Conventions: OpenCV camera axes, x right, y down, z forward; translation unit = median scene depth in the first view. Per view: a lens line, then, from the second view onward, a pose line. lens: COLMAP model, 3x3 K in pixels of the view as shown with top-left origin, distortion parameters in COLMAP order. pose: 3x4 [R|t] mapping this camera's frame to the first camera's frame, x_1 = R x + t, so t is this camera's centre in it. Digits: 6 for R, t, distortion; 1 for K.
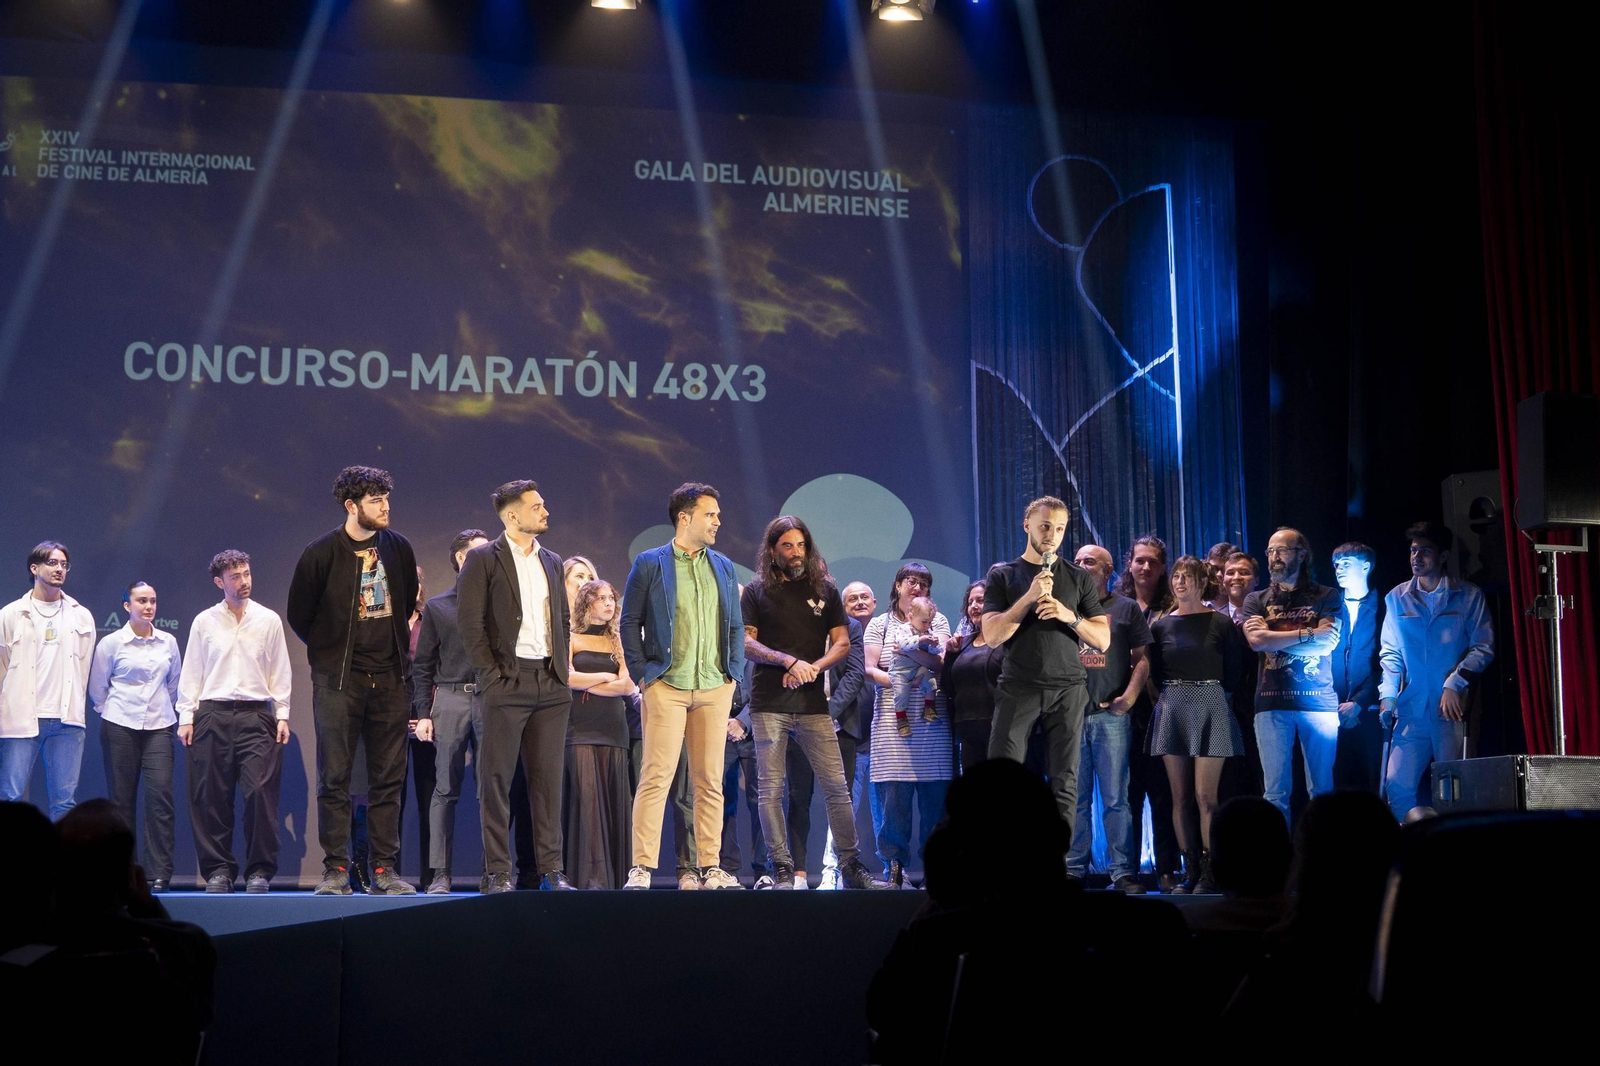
lens RADIAL K [[2271.2, 0, 800.0], [0, 2271.2, 533.0], [0, 0, 1]] dist [-0.104544, 0.477280]
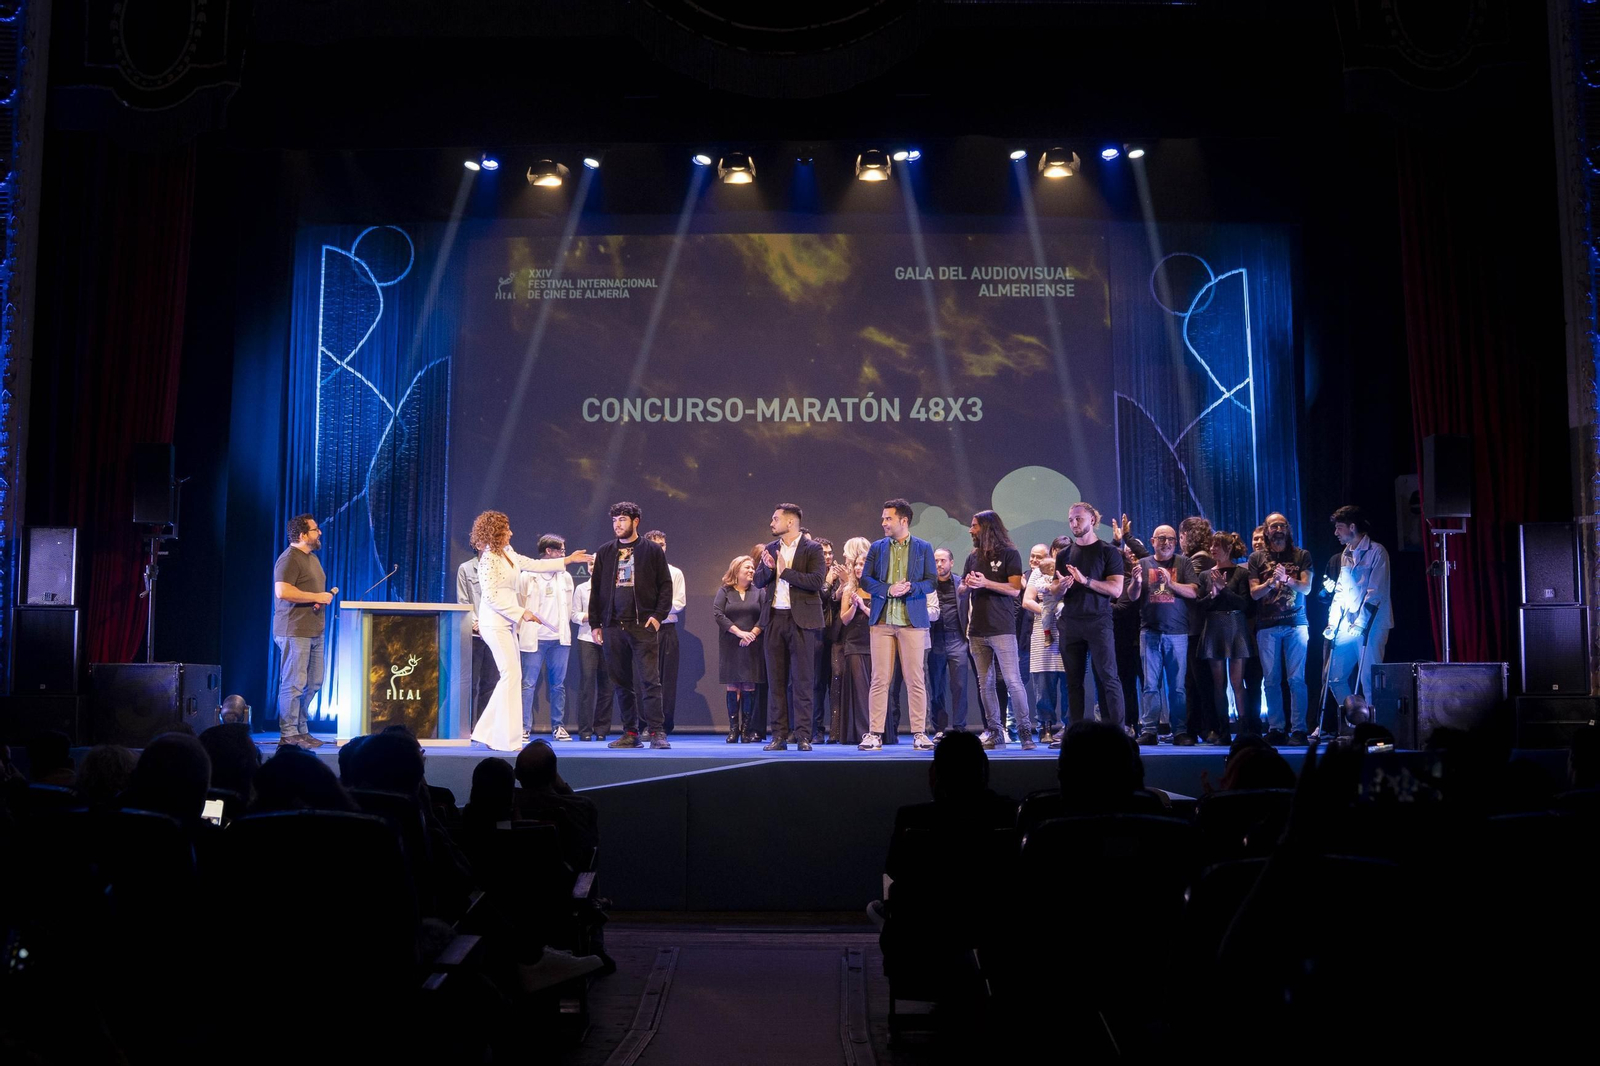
lens RADIAL K [[1648.6, 0, 800.0], [0, 1648.6, 533.0], [0, 0, 1]] dist [-0.078825, 0.025271]
pose [[0.984612, -0.018815, -0.173738, 0.057563], [0.027806, 0.998389, 0.049465, -0.041053], [0.172527, -0.053535, 0.983549, -0.139487]]
